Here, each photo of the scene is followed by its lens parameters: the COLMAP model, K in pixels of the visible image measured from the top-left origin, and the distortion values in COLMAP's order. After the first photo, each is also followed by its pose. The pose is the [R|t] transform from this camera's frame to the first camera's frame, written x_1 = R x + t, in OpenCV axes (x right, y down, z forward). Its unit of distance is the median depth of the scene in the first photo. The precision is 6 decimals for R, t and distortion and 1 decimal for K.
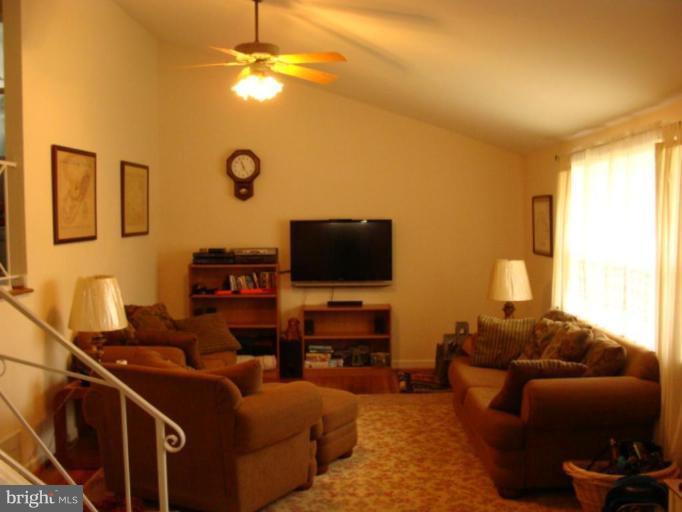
lens RADIAL K [[736.6, 0, 341.0], [0, 736.6, 256.0], [0, 0, 1]] dist [-0.133811, 0.029141]
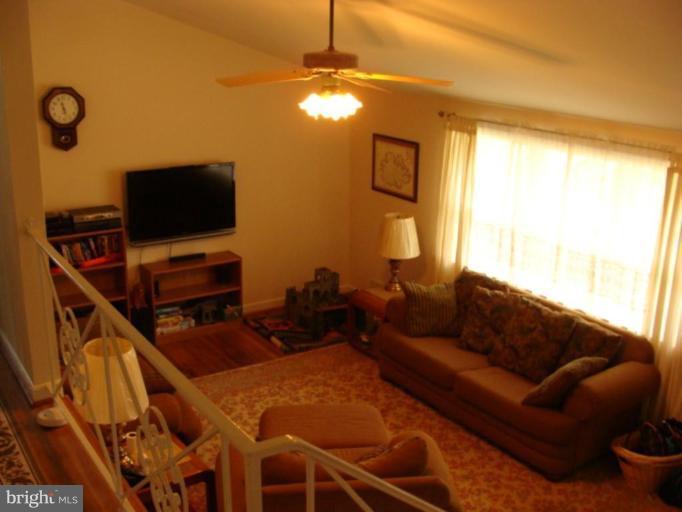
lens RADIAL K [[736.6, 0, 341.0], [0, 736.6, 256.0], [0, 0, 1]] dist [-0.133811, 0.029141]
pose [[0.832632, -0.131271, 0.538045, -0.327264], [0.003454, 0.972716, 0.231975, -0.147896], [-0.553816, -0.191291, 0.810367, 0.171562]]
